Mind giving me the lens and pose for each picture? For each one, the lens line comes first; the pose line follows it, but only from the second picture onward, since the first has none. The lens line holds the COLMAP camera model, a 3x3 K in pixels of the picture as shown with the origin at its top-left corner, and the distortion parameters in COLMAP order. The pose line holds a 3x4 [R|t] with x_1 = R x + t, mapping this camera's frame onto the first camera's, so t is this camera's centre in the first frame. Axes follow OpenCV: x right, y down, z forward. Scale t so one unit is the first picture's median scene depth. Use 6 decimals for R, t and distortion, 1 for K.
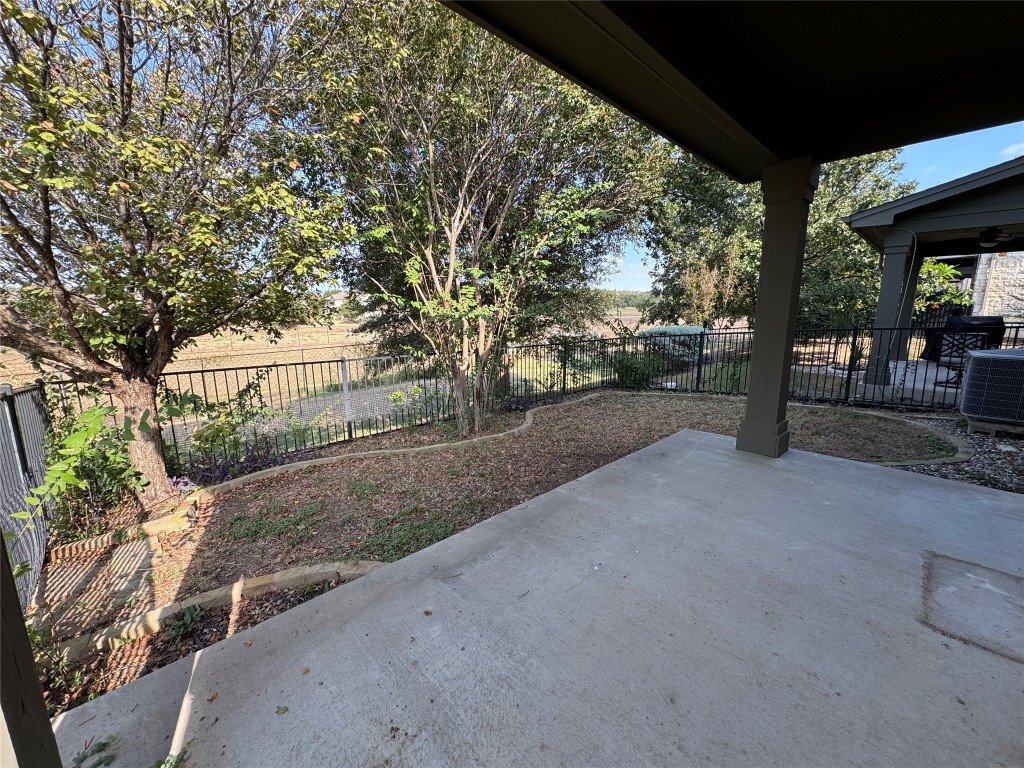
lens RADIAL K [[405.5, 0, 512.7], [0, 405.5, 381.9], [0, 0, 1]] dist [-0.001398, -0.000077]
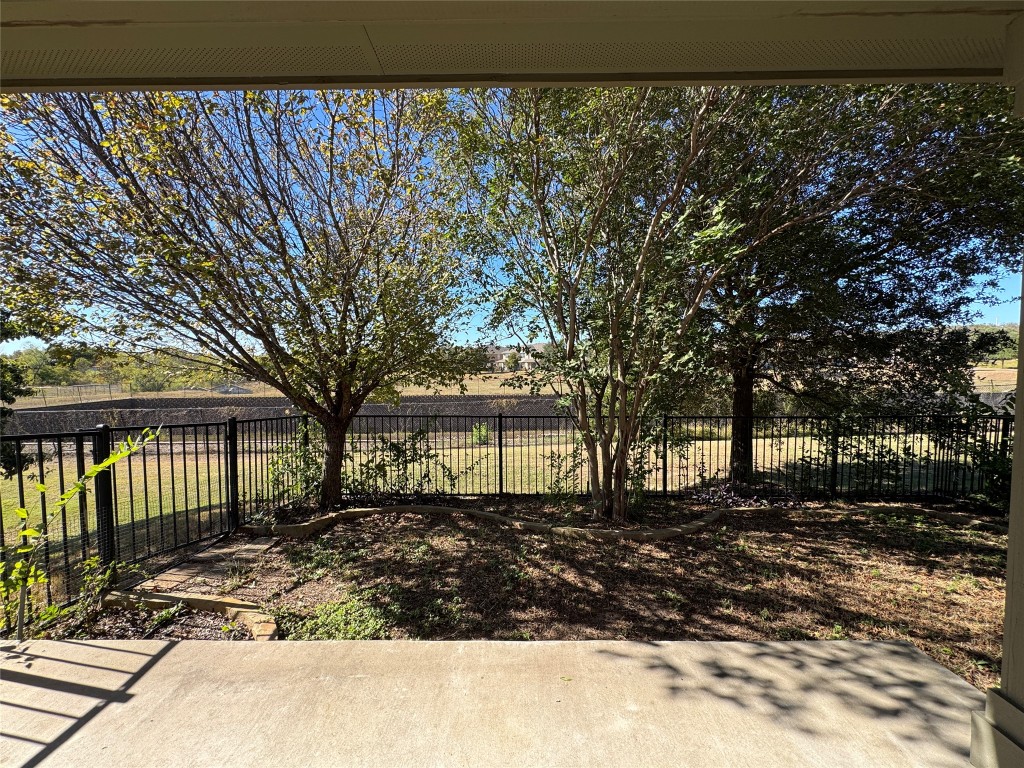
lens RADIAL K [[405.5, 0, 512.0], [0, 405.5, 385.6], [0, 0, 1]] dist [-0.001398, -0.000077]
pose [[0.717193, 0.042989, -0.695547, 0.598071], [-0.120571, 0.990698, -0.063092, -0.122958], [0.686365, 0.129112, 0.715705, 0.497064]]
